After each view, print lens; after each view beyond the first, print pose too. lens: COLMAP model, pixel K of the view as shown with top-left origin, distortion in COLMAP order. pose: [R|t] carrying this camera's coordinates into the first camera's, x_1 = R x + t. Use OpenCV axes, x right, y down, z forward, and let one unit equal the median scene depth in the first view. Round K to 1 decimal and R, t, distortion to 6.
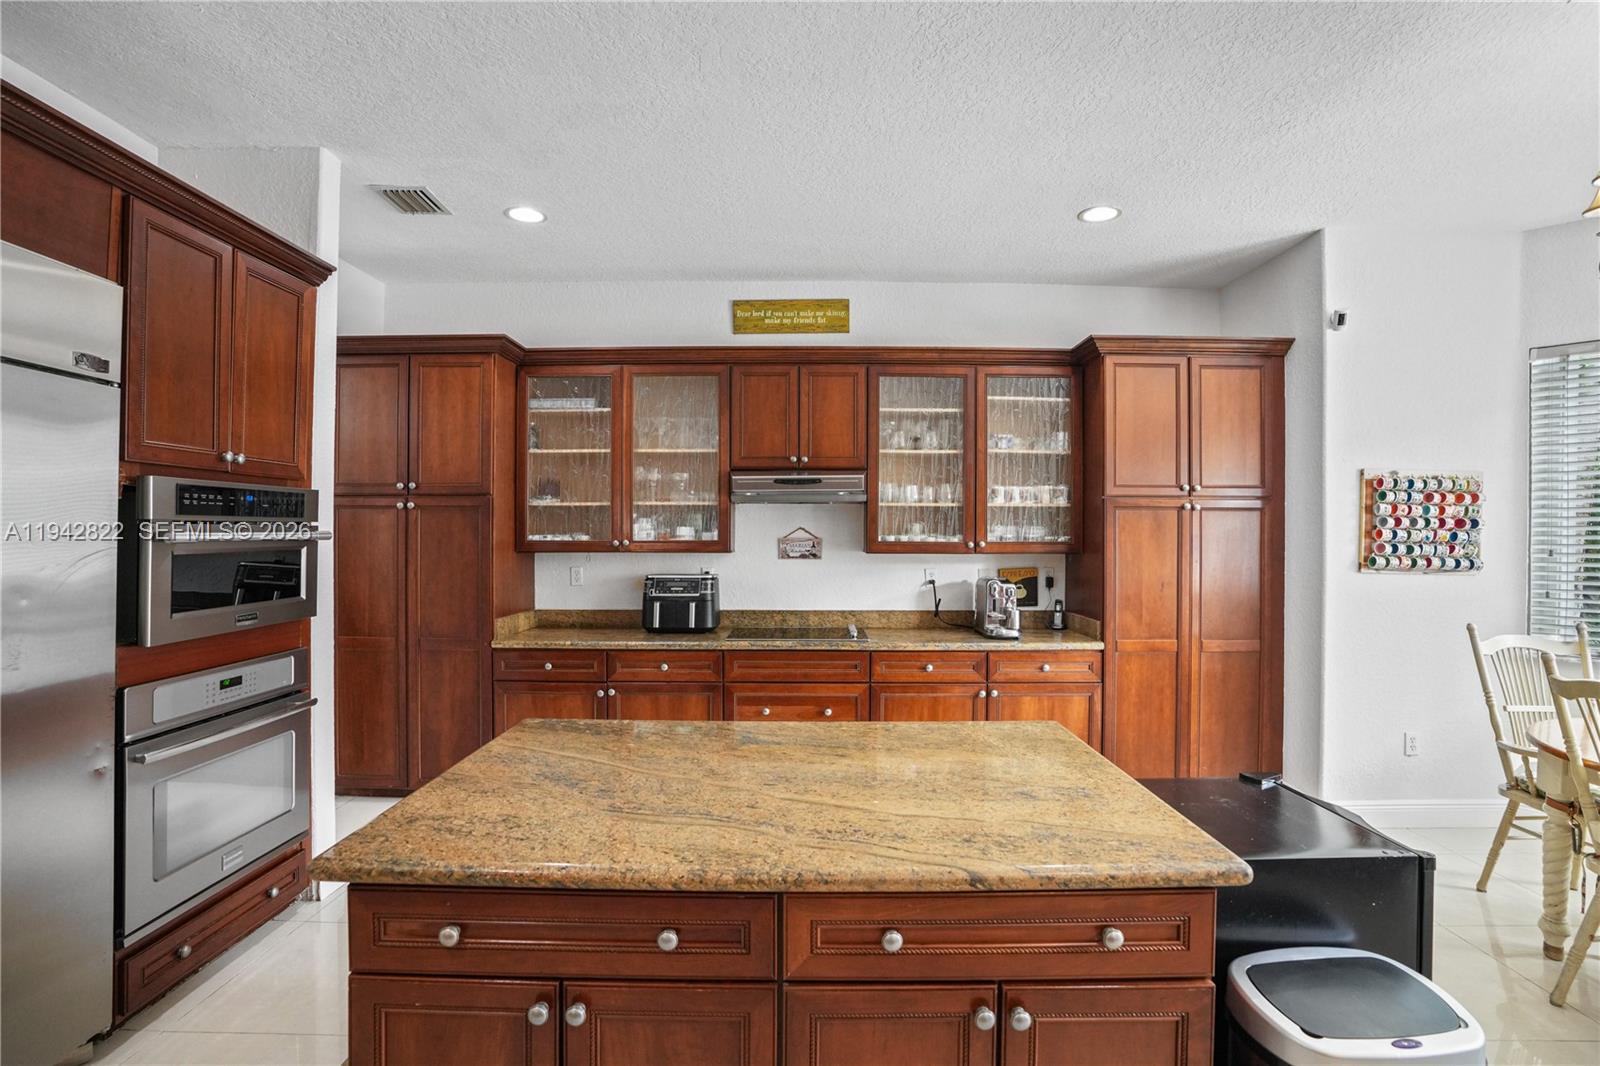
lens RADIAL K [[749.2, 0, 804.2], [0, 749.2, 528.4], [0, 0, 1]] dist [-0.065532, 0.025622]
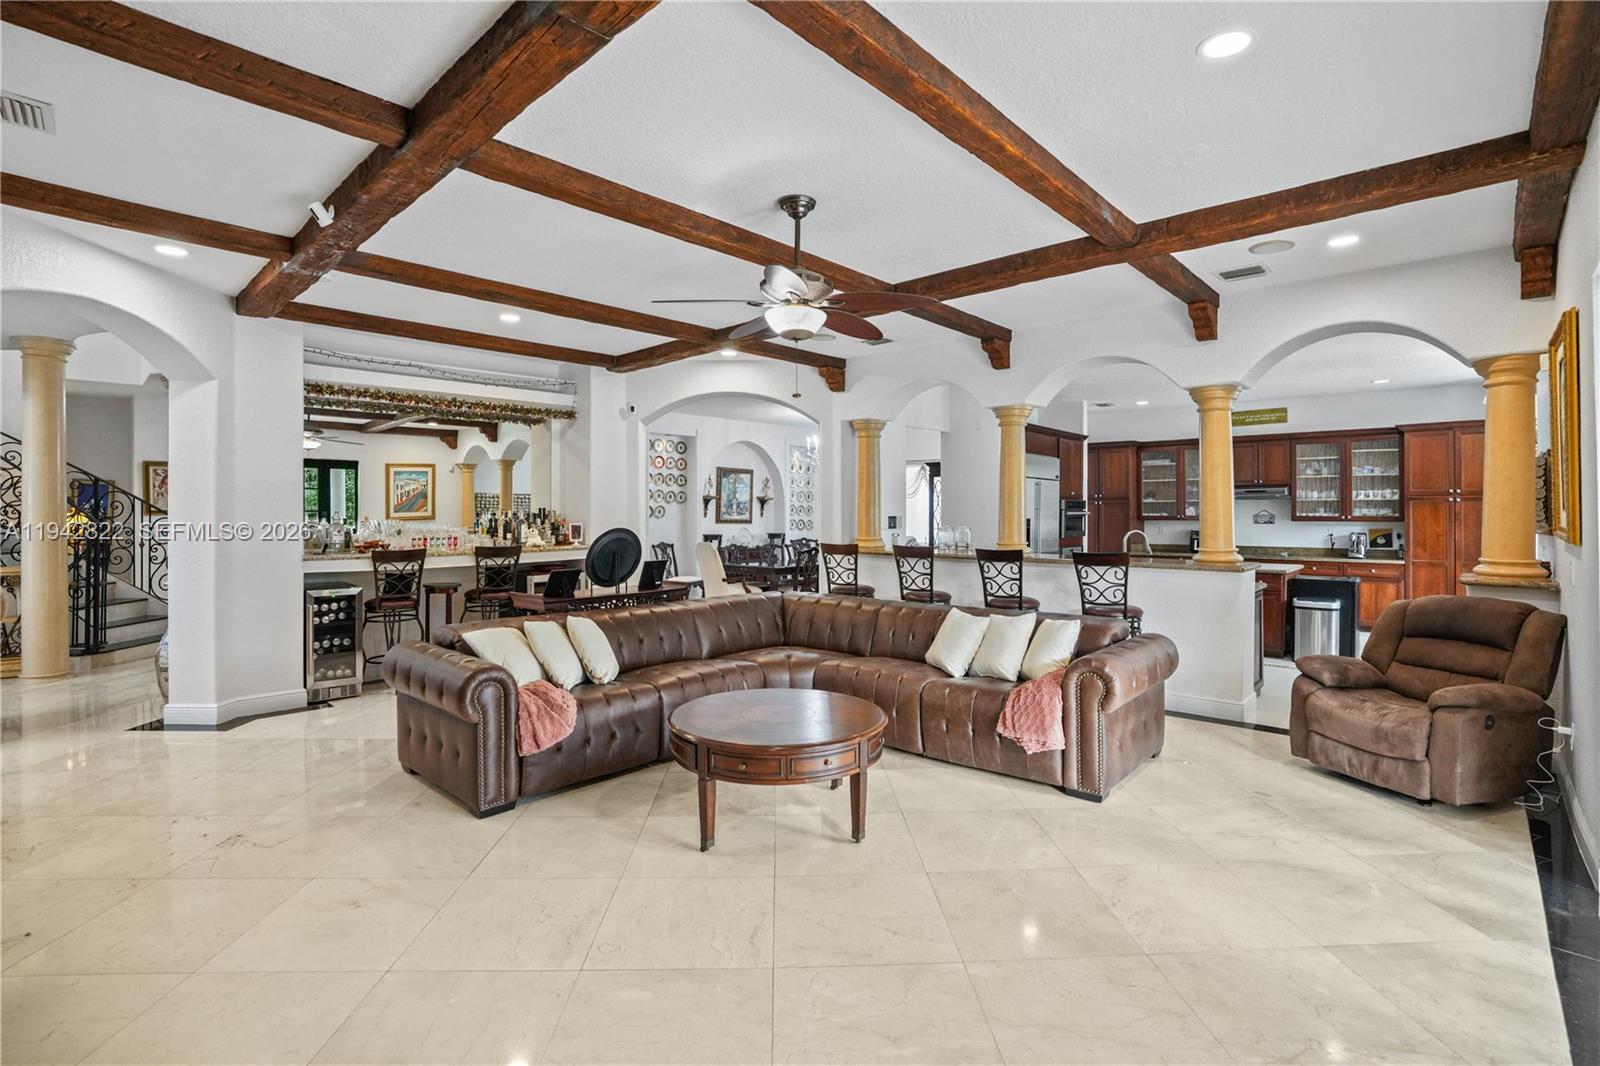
lens RADIAL K [[749.2, 0, 810.5], [0, 749.2, 520.5], [0, 0, 1]] dist [-0.065532, 0.025622]
pose [[0.746725, 0.003571, -0.665123, 0.566463], [0.005656, 0.999915, 0.011718, -0.003926], [0.665109, -0.012512, 0.746642, -1.997355]]
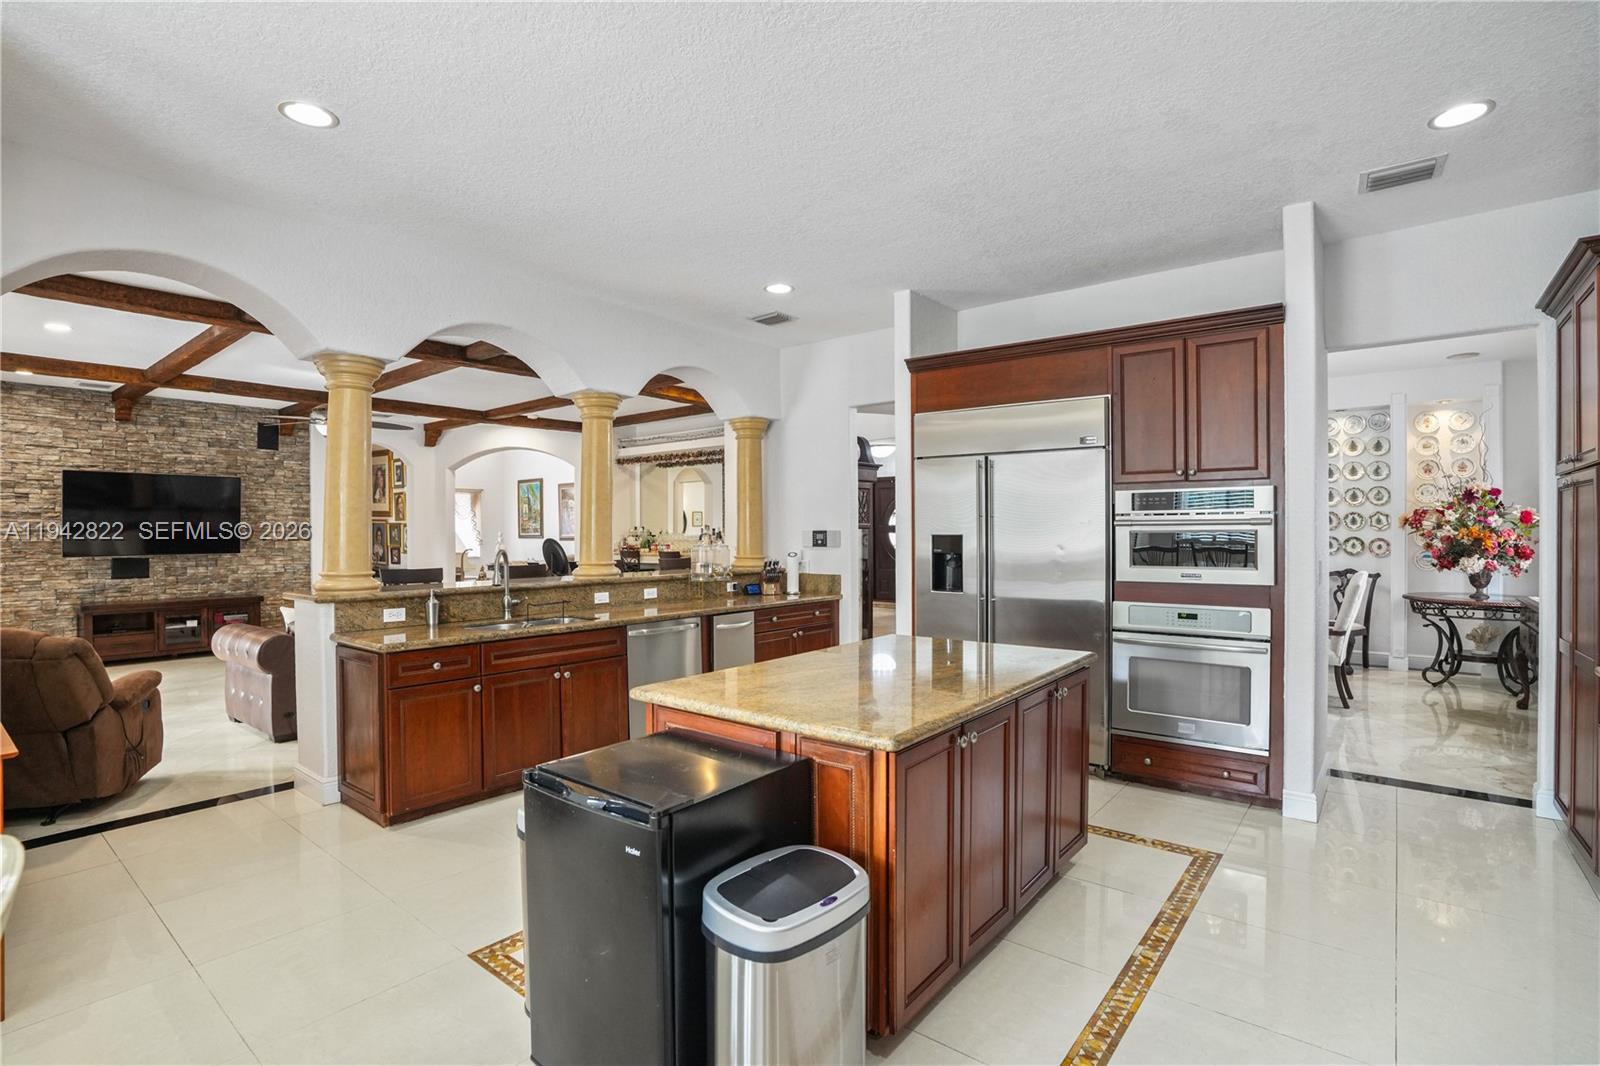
lens RADIAL K [[749.2, 0, 805.2], [0, 749.2, 531.9], [0, 0, 1]] dist [-0.065532, 0.025622]
pose [[-0.624953, -0.001385, -0.780661, 0.592939], [0.004288, 0.999977, -0.005207, 0.023947], [0.780650, -0.006602, -0.624933, 0.911802]]
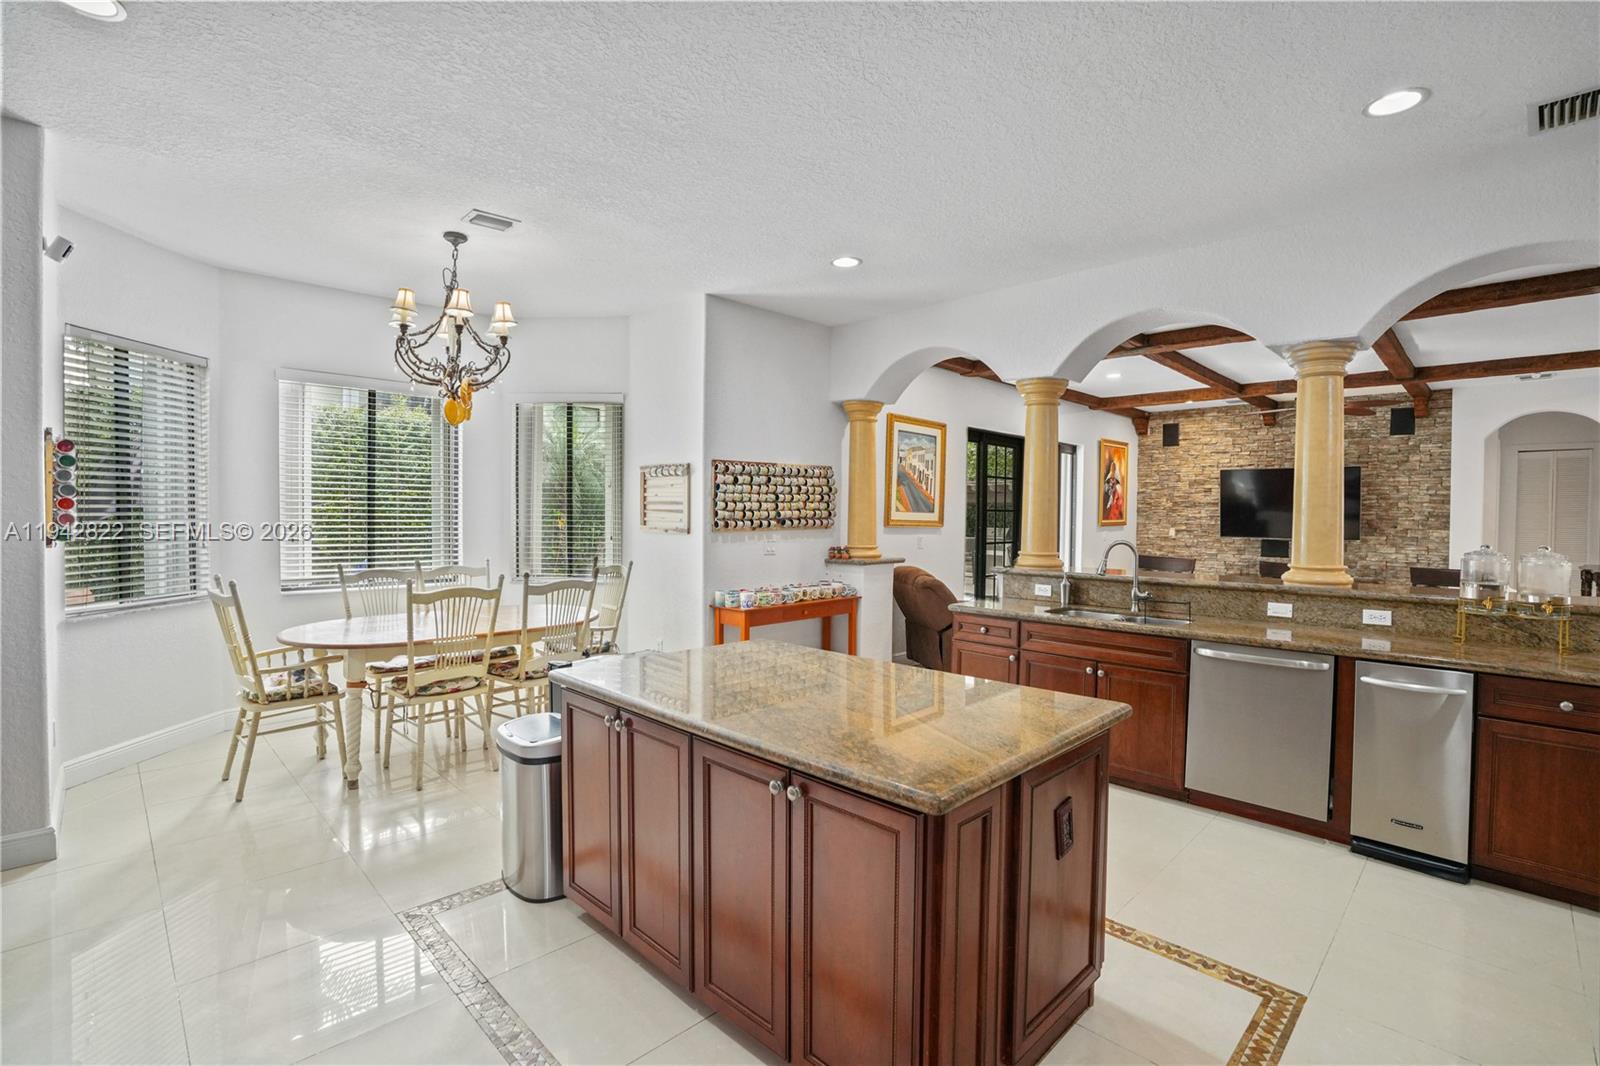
lens RADIAL K [[749.2, 0, 810.0], [0, 749.2, 525.4], [0, 0, 1]] dist [-0.065532, 0.025622]
pose [[-0.721557, -0.023454, 0.691957, -0.475221], [-0.014932, 0.999721, 0.018315, 0.005219], [-0.692194, 0.002883, -0.721706, 0.994313]]
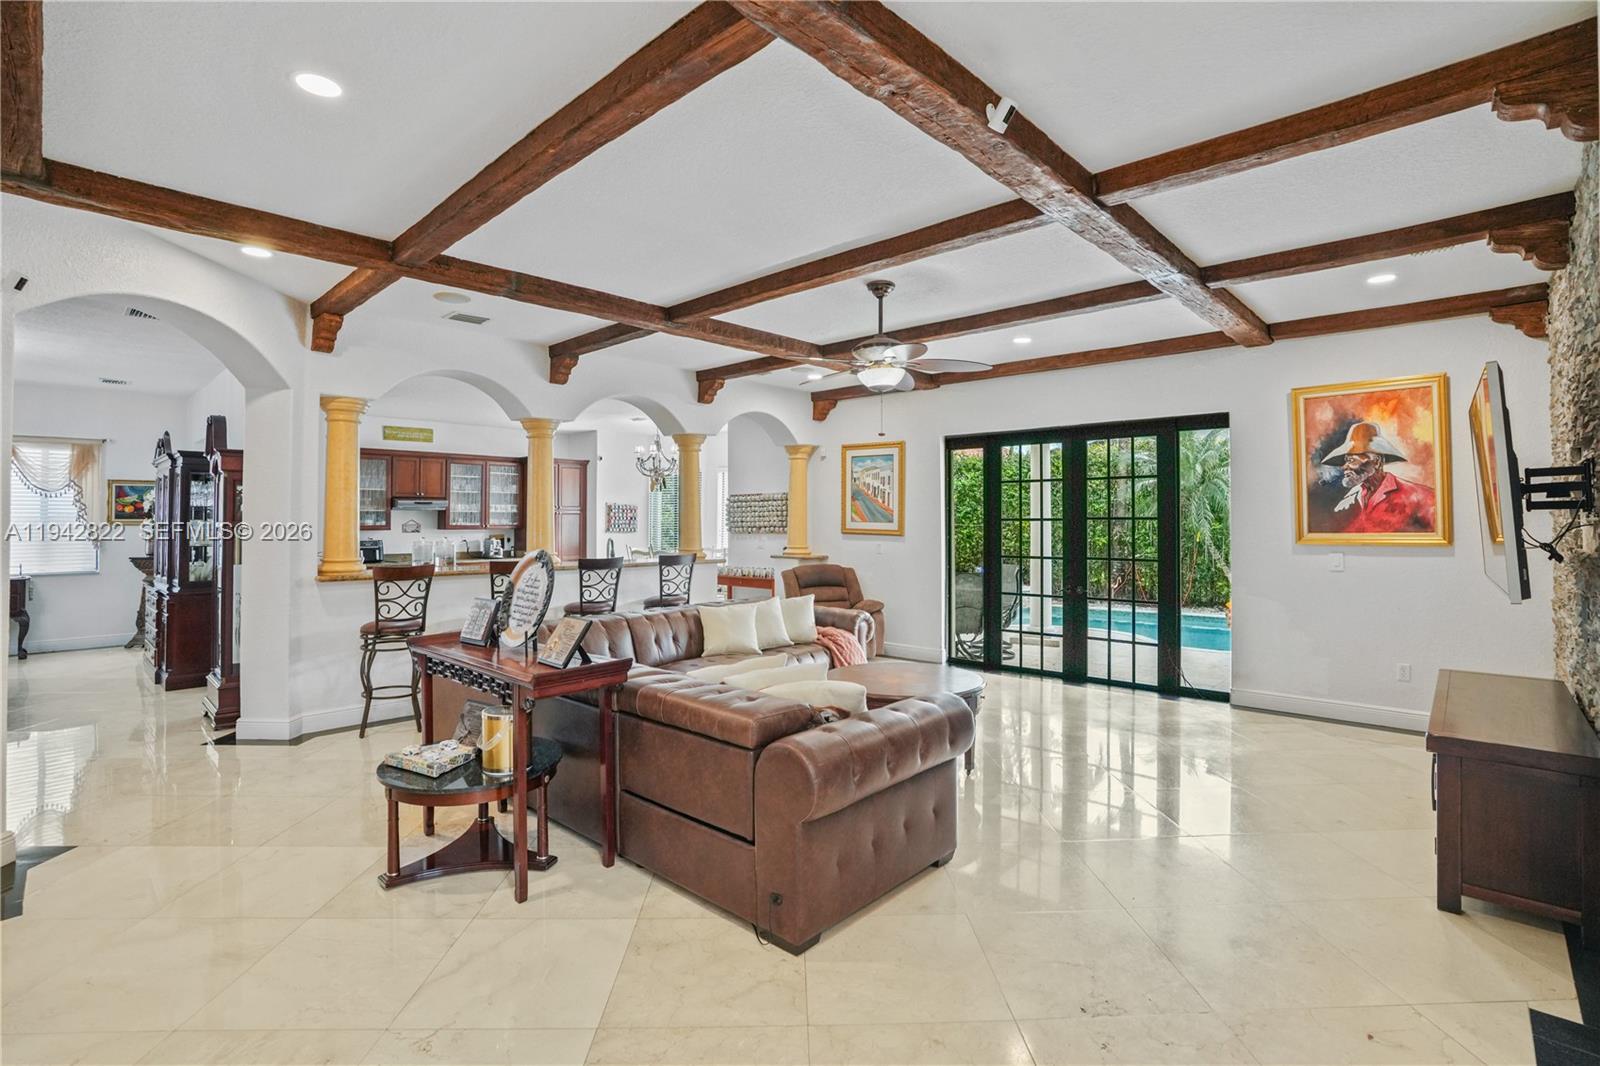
lens RADIAL K [[749.2, 0, 813.1], [0, 749.2, 498.4], [0, 0, 1]] dist [-0.065532, 0.025622]
pose [[0.671860, 0.016687, 0.740490, -1.158699], [0.001112, 0.999722, -0.023537, -0.017157], [-0.740678, 0.016637, 0.671655, -2.047706]]
